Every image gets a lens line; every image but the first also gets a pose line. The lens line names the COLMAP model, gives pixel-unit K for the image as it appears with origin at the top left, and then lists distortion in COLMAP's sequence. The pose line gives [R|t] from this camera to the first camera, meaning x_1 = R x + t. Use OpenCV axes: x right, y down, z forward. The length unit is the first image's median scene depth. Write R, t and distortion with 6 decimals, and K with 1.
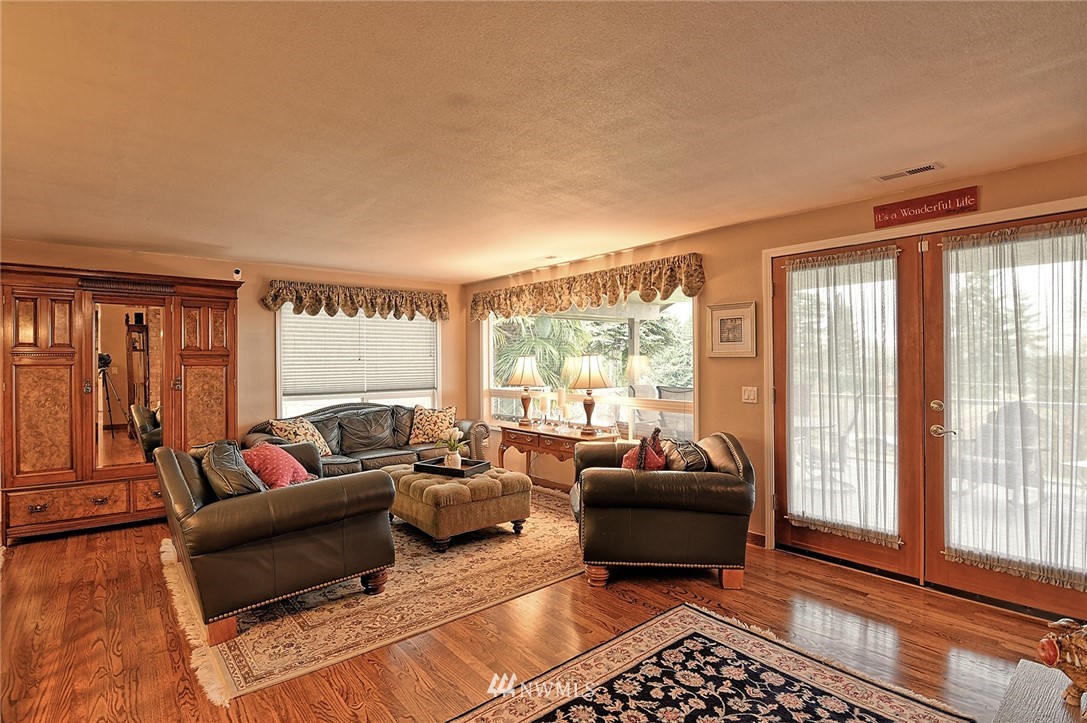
lens RADIAL K [[525.3, 0, 543.5], [0, 525.3, 361.5], [0, 0, 1]] dist [0.001314, 0.000157]
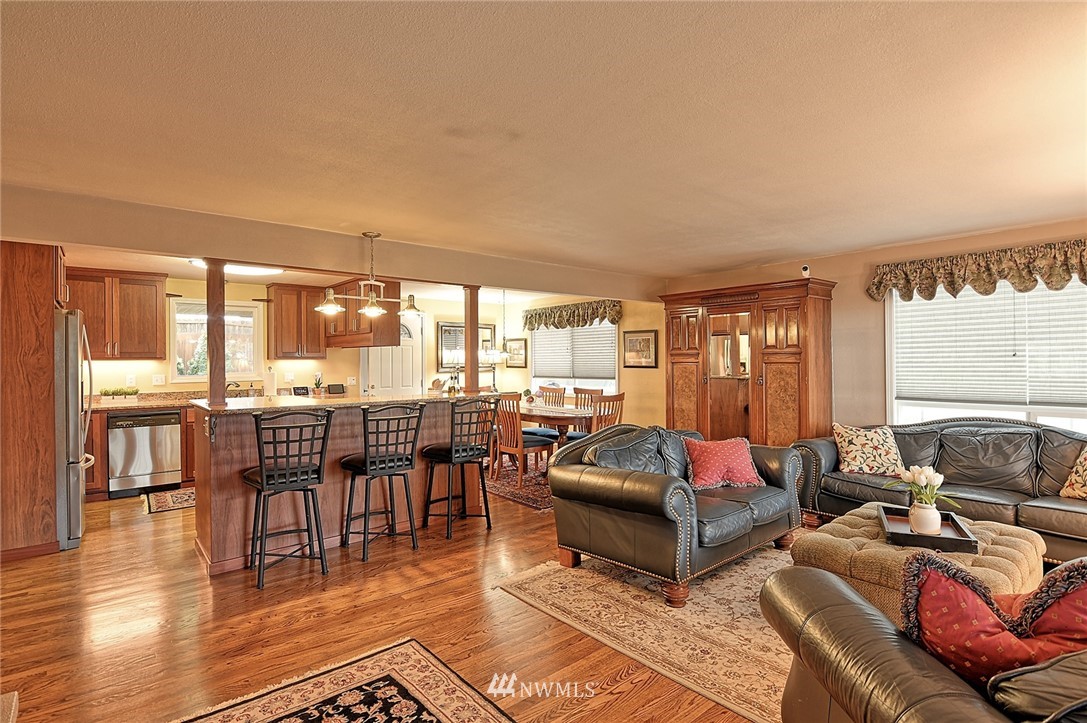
lens RADIAL K [[530.2, 0, 536.3], [0, 530.2, 361.8], [0, 0, 1]] dist [-0.016271, -0.000447]
pose [[0.007939, 0.003392, -0.999963, 0.412306], [0.007406, 0.999967, 0.003450, -0.002636], [0.999941, -0.007433, 0.007913, 0.491972]]
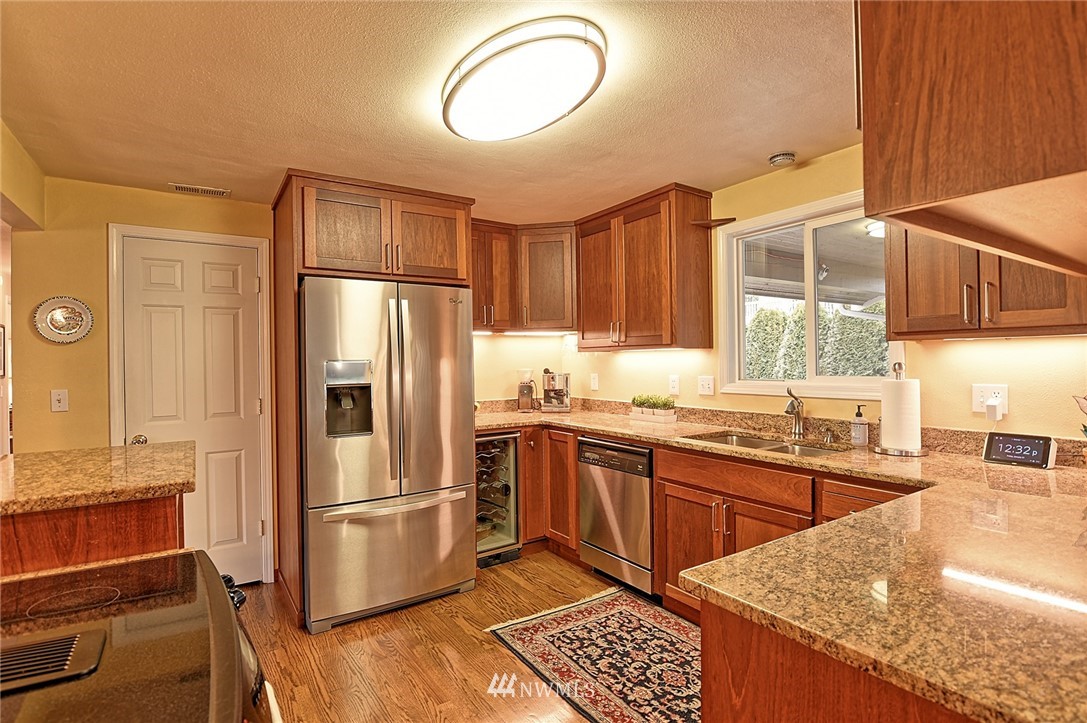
lens RADIAL K [[525.3, 0, 543.5], [0, 525.3, 361.5], [0, 0, 1]] dist [0.001314, 0.000157]
pose [[-0.993587, 0.016058, 0.111924, -0.724881], [0.016121, 0.999870, -0.000339, 0.004634], [-0.111915, 0.001467, -0.993717, 0.293698]]
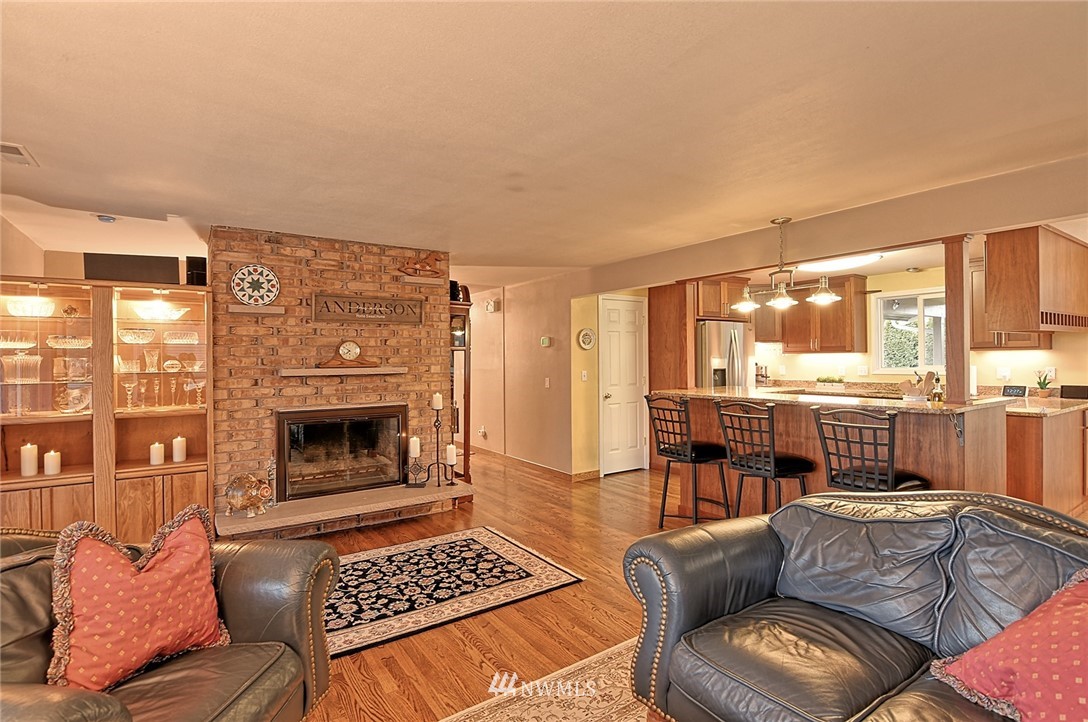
lens RADIAL K [[530.7, 0, 536.8], [0, 530.7, 361.3], [0, 0, 1]] dist [-0.016271, -0.000447]
pose [[-0.994030, 0.012860, 0.108348, -0.158470], [0.013314, 0.999905, 0.003466, -0.002436], [-0.108294, 0.004888, -0.994107, 1.059211]]
